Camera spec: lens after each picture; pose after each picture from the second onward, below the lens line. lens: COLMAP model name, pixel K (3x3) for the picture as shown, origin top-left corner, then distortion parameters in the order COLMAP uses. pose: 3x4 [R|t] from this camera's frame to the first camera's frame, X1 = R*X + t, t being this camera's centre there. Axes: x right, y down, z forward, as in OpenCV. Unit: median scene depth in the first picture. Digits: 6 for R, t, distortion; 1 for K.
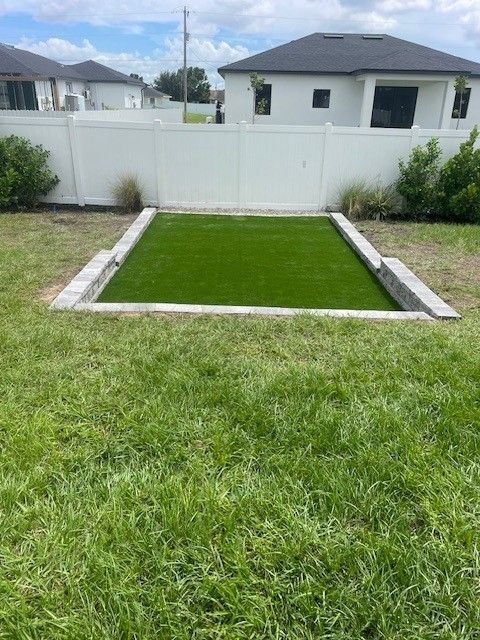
lens RADIAL K [[465.3, 0, 240.0], [0, 465.3, 320.0], [0, 0, 1]] dist [-0.006823, -0.005216]
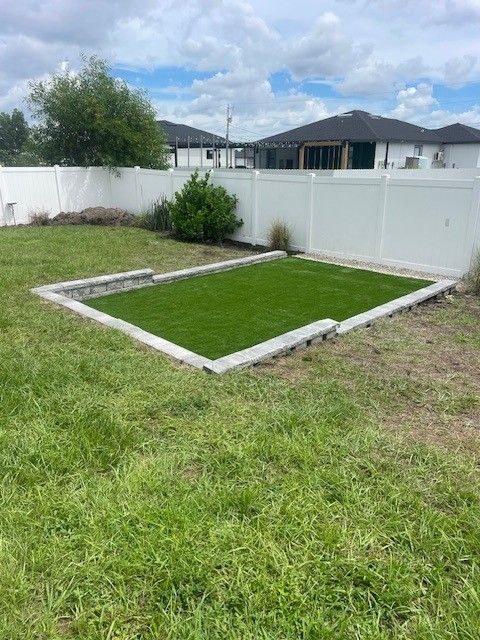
lens RADIAL K [[465.3, 0, 240.0], [0, 465.3, 320.0], [0, 0, 1]] dist [-0.006823, -0.005216]
pose [[0.705573, 0.203167, -0.678889, 0.481974], [-0.280808, 0.959753, -0.004626, -0.049971], [0.650625, 0.193902, 0.734227, 0.153642]]
